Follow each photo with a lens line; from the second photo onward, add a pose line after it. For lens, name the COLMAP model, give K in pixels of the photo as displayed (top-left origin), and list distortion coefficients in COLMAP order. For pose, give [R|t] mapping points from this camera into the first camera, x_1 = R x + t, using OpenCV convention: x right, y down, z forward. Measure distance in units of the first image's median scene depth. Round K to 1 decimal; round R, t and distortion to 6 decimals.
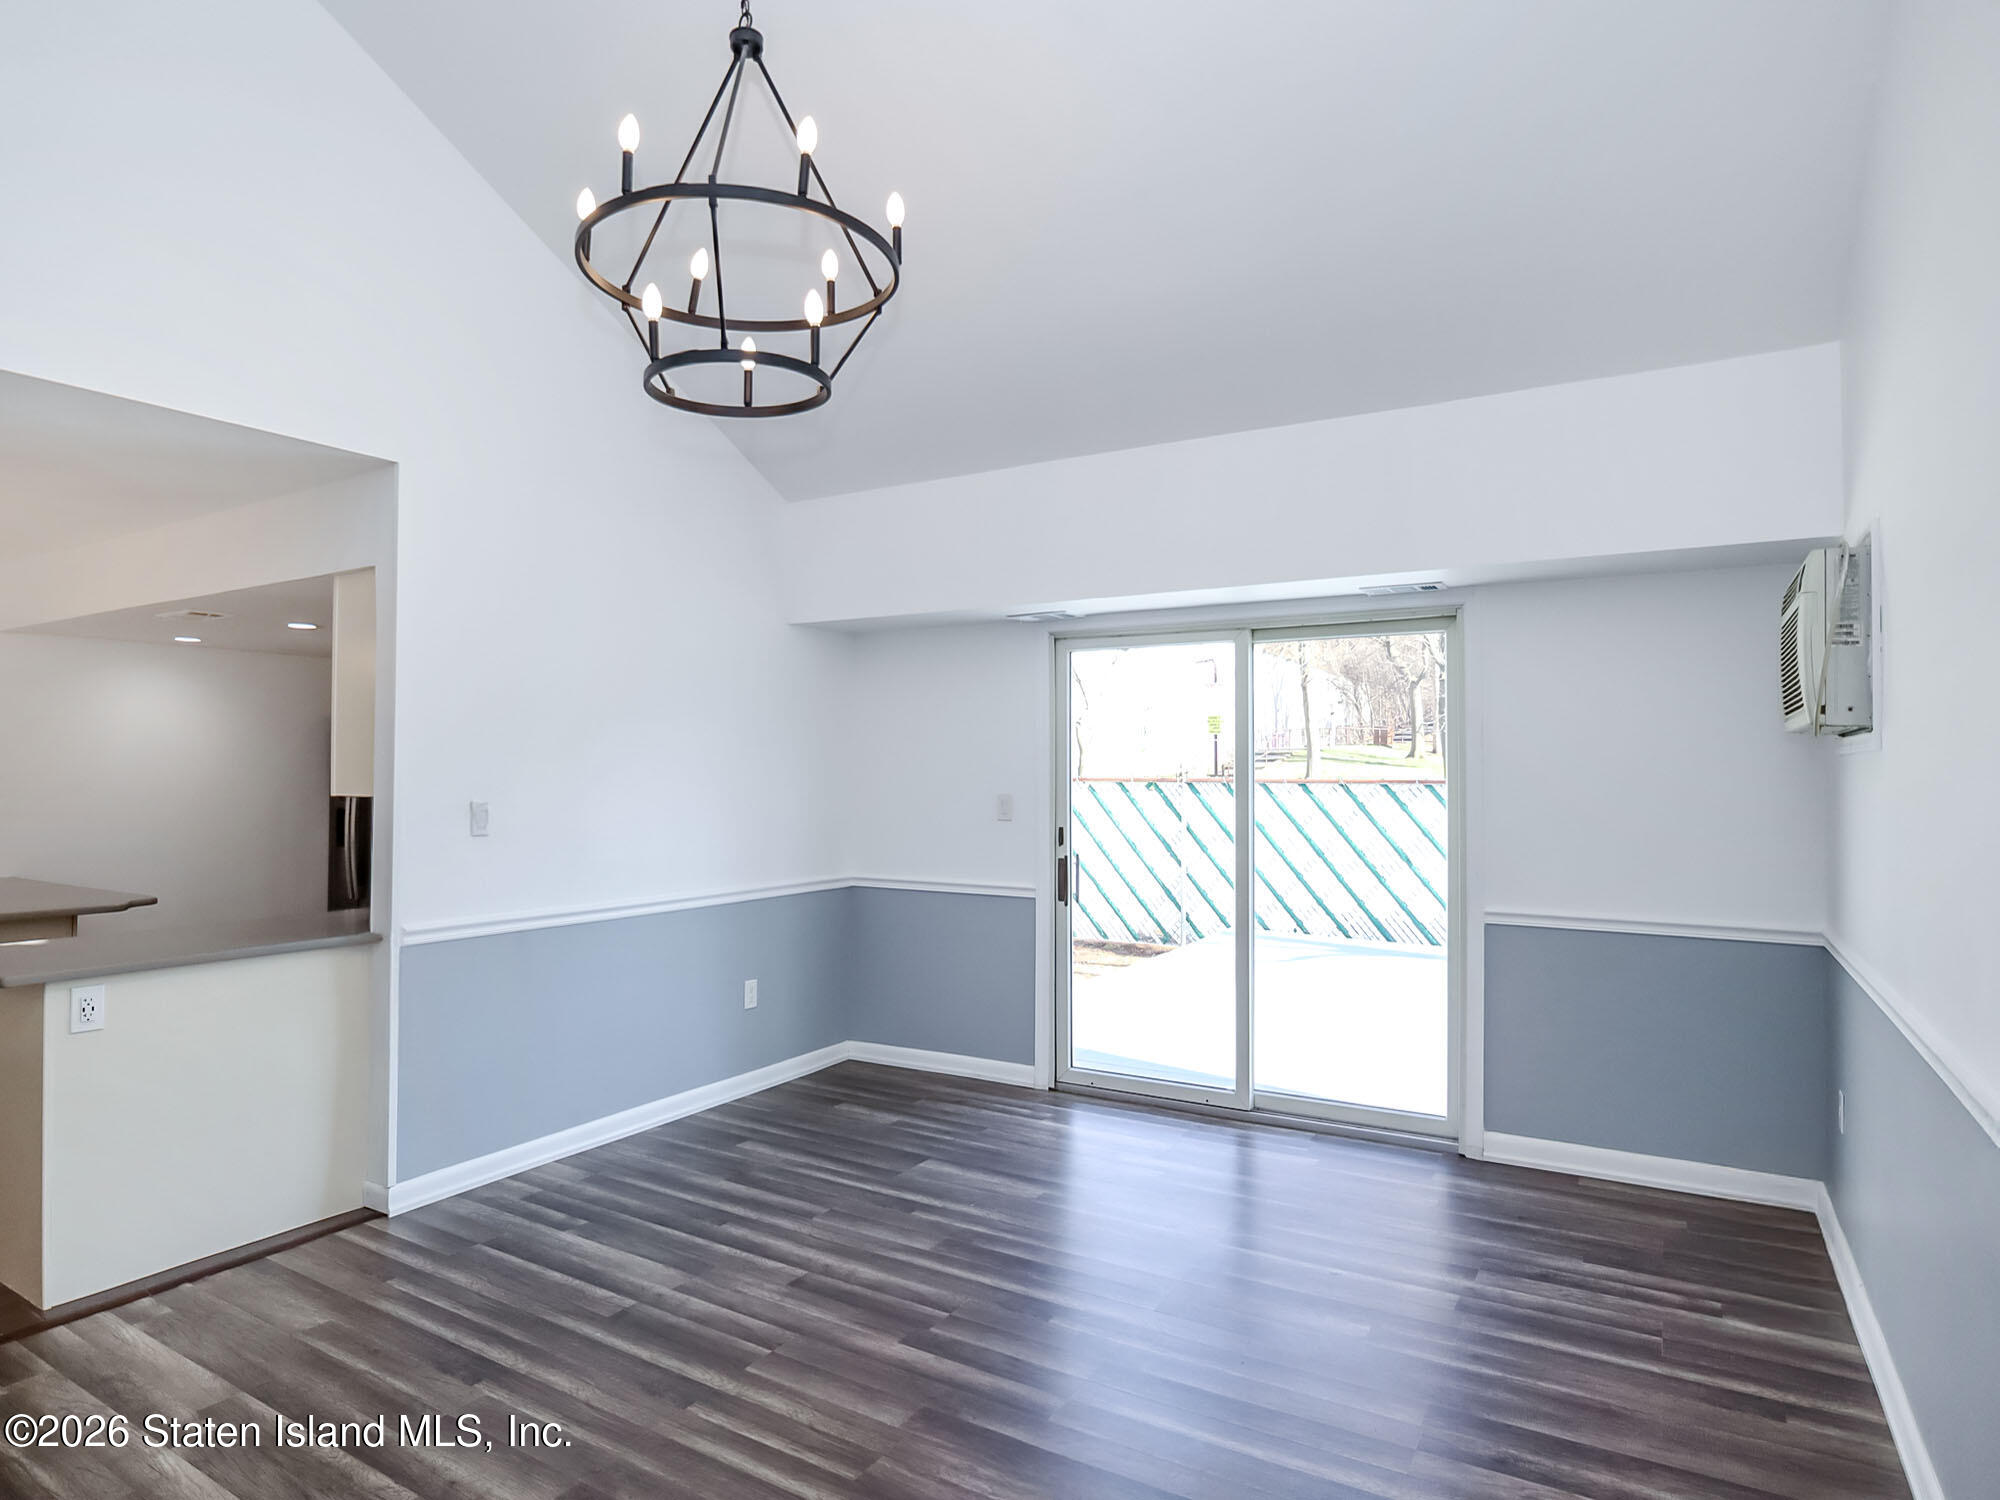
lens RADIAL K [[1131.4, 0, 971.9], [0, 1131.4, 748.8], [0, 0, 1]] dist [-0.048816, 0.020175]
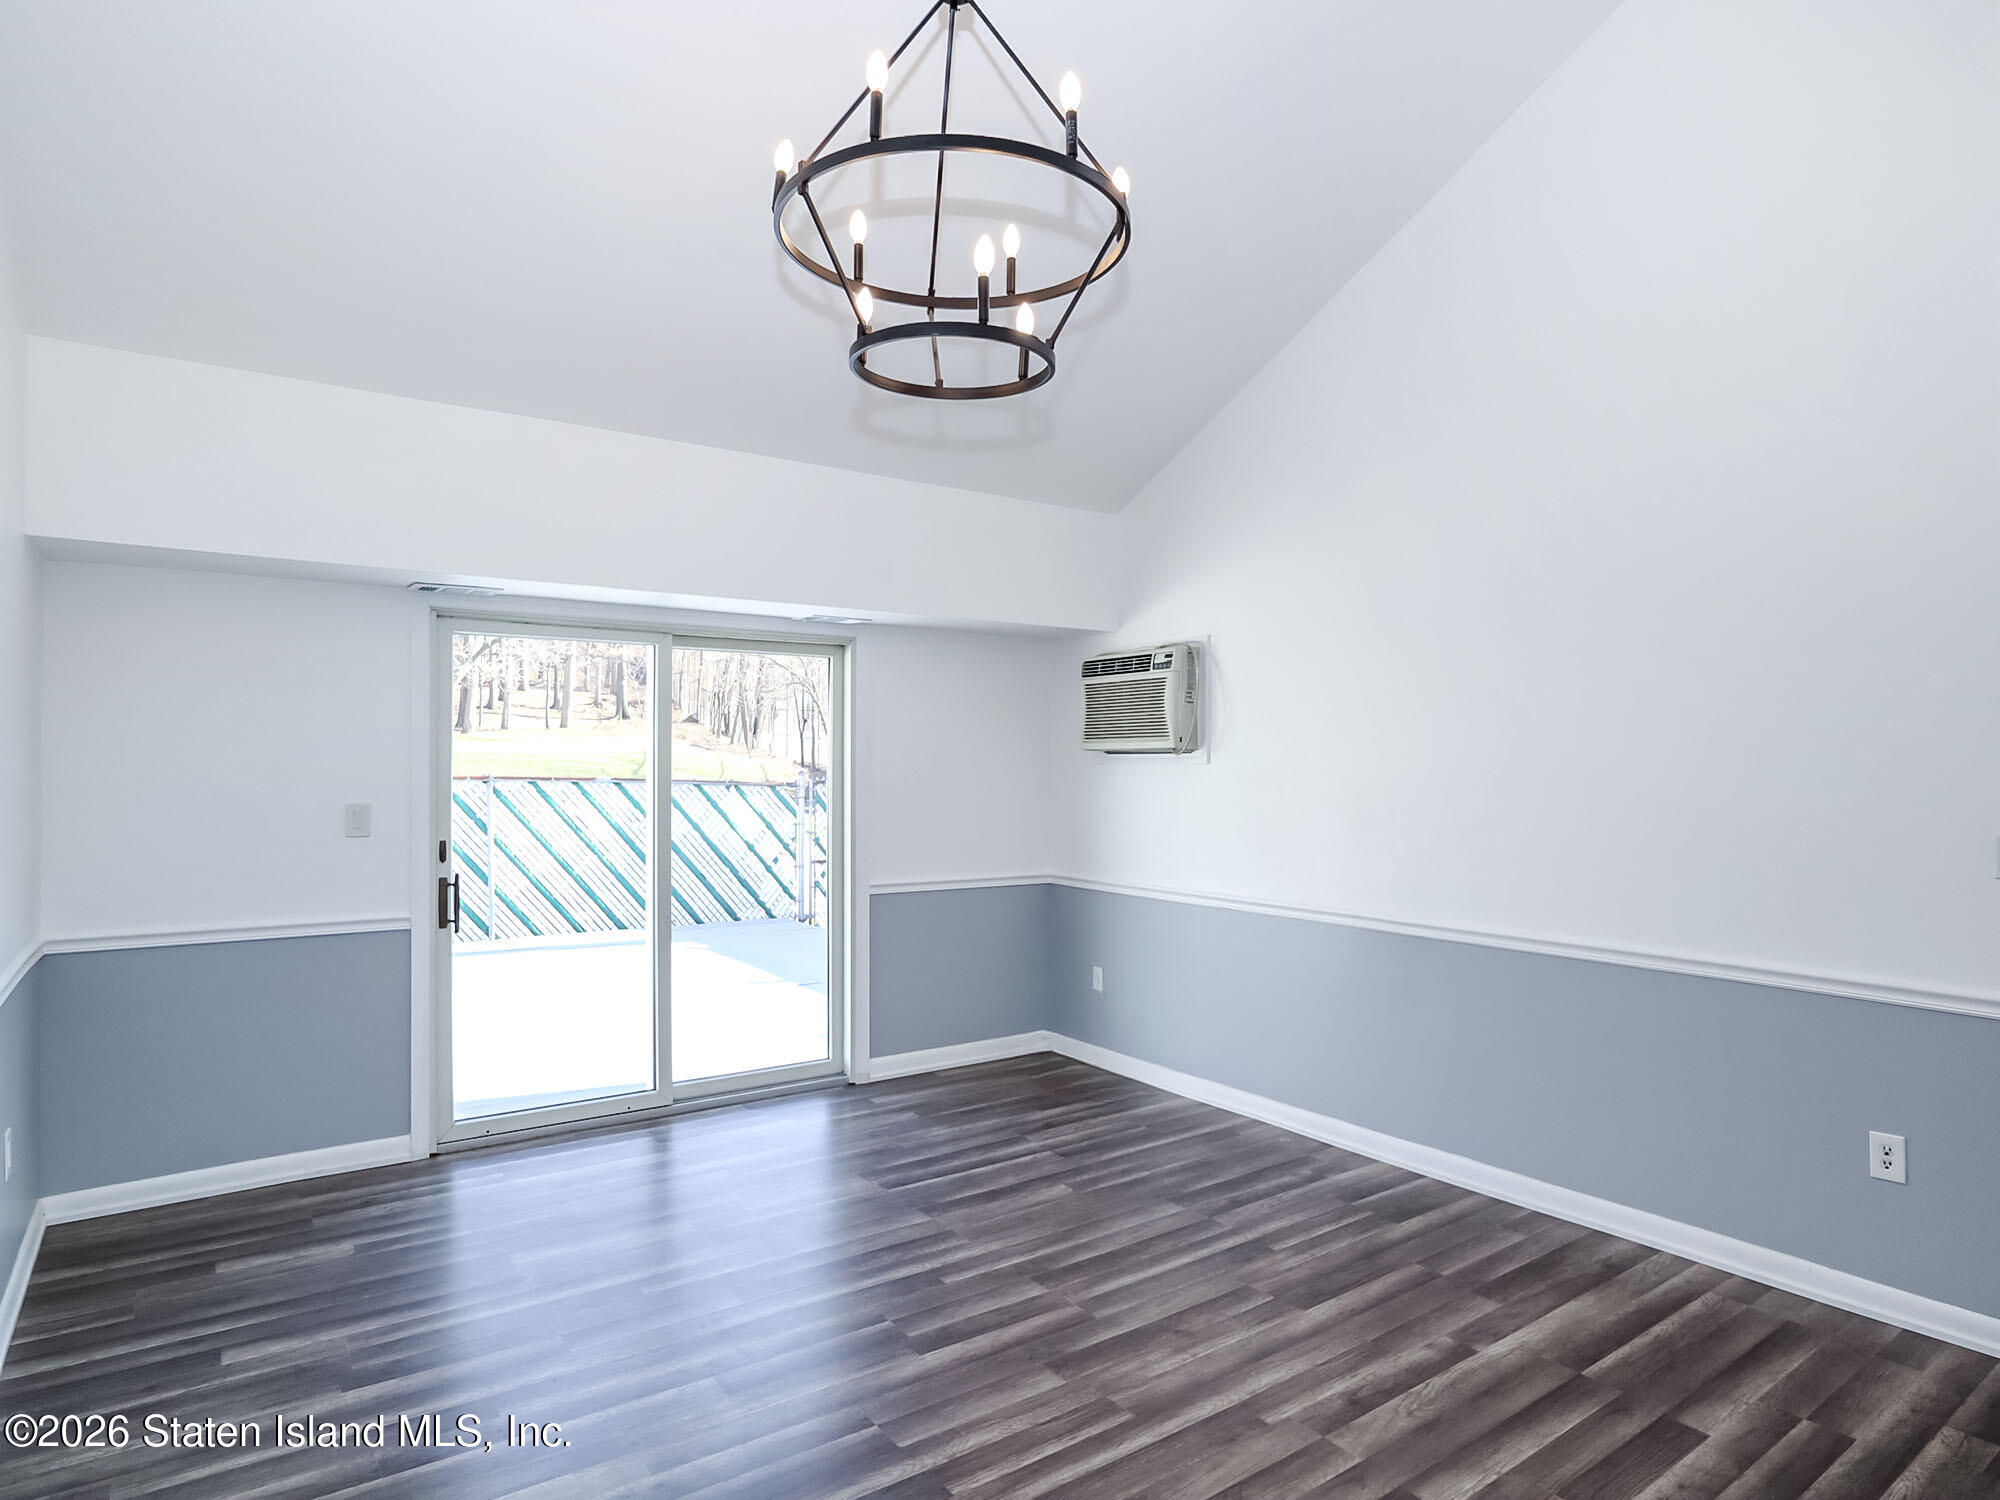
lens RADIAL K [[1131.4, 0, 971.9], [0, 1131.4, 748.8], [0, 0, 1]] dist [-0.048816, 0.020175]
pose [[0.400469, 0.012905, 0.916220, -0.584400], [-0.022178, 0.999744, -0.004387, -0.003947], [-0.916042, -0.018563, 0.400652, 0.343215]]
